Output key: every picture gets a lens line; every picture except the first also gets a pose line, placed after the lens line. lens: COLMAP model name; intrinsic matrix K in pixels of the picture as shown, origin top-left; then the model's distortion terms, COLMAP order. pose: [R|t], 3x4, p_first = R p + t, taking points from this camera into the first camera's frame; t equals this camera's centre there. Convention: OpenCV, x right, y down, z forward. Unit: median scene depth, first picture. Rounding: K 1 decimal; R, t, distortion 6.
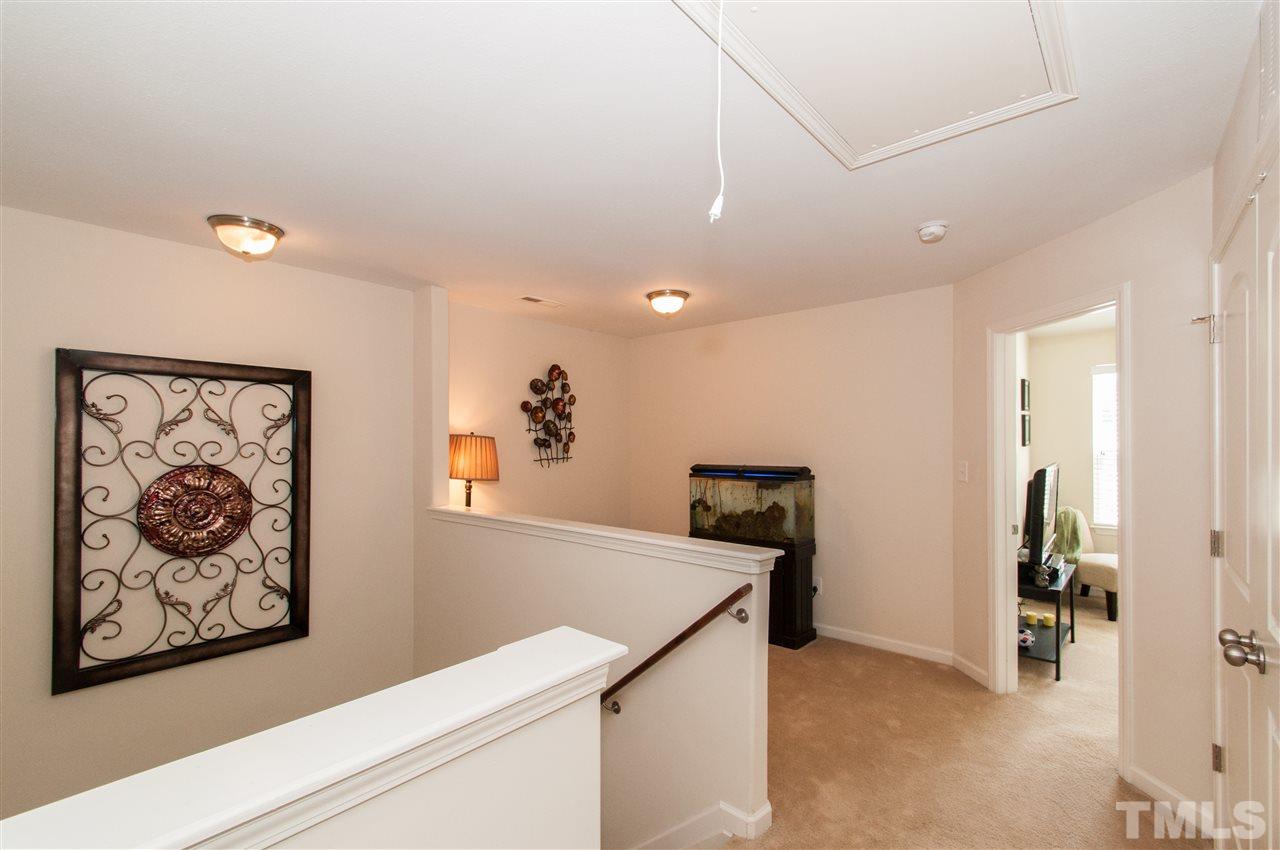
lens RADIAL K [[559.3, 0, 638.9], [0, 559.3, 433.6], [0, 0, 1]] dist [-0.001141, -0.000229]
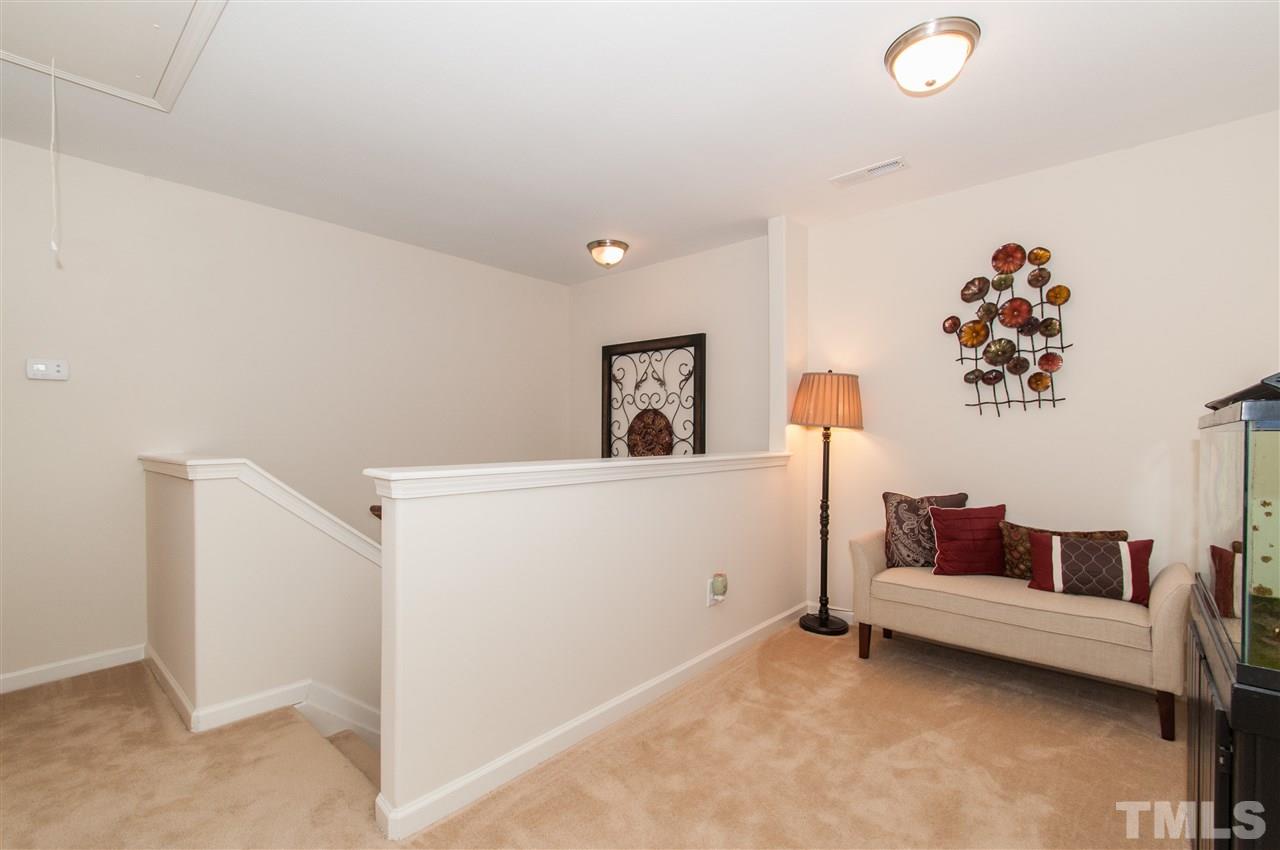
lens RADIAL K [[559.3, 0, 638.9], [0, 559.3, 431.7], [0, 0, 1]] dist [-0.001141, -0.000229]
pose [[-0.002244, -0.000039, -0.999997, 0.675824], [0.010452, 0.999945, -0.000062, 0.109752], [0.999943, -0.010452, -0.002243, 0.903177]]
